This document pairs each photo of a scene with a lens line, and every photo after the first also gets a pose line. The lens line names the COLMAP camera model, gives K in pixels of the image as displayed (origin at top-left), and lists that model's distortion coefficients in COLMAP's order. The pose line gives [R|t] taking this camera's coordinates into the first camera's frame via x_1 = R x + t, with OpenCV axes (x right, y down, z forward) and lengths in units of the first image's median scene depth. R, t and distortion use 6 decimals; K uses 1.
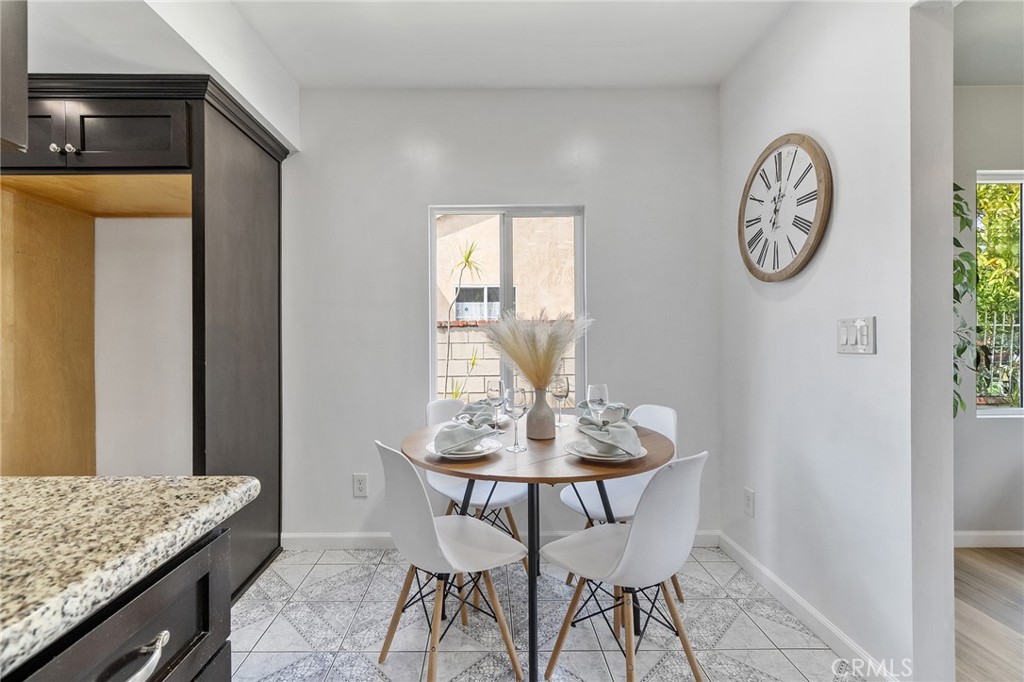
lens RADIAL K [[474.0, 0, 512.0], [0, 474.0, 341.0], [0, 0, 1]] dist [-0.001755, -0.000254]
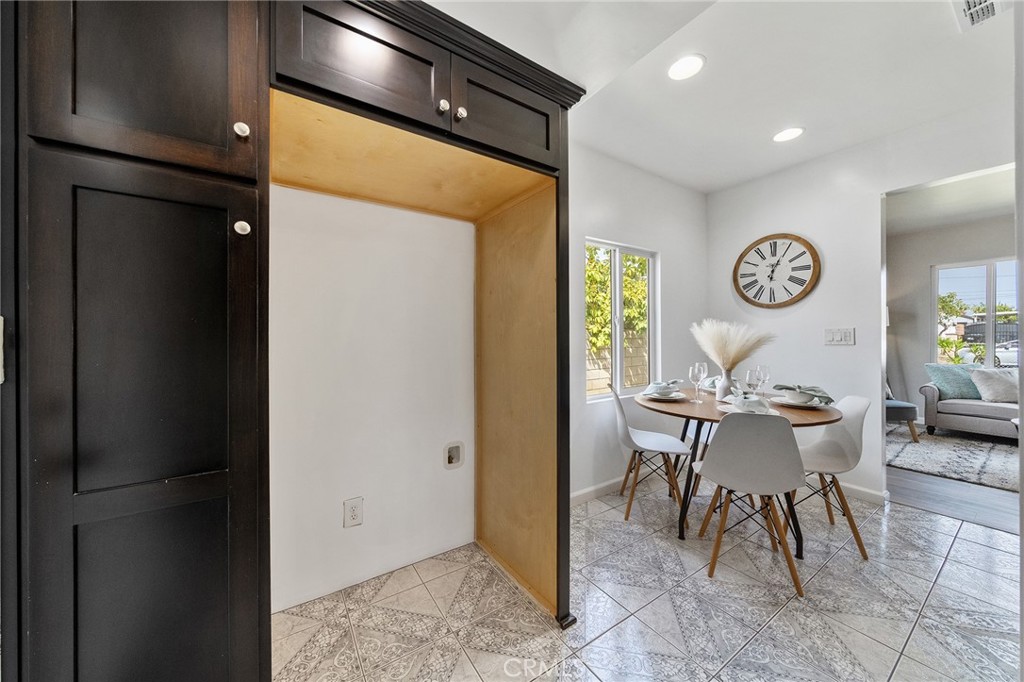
lens RADIAL K [[358.9, 0, 513.8], [0, 358.9, 338.0], [0, 0, 1]] dist [0.001555, -0.000186]
pose [[0.830551, 0.002456, 0.556938, -1.167569], [0.003511, 0.999947, -0.009645, 0.003859], [-0.556932, 0.009966, 0.830498, 0.397064]]
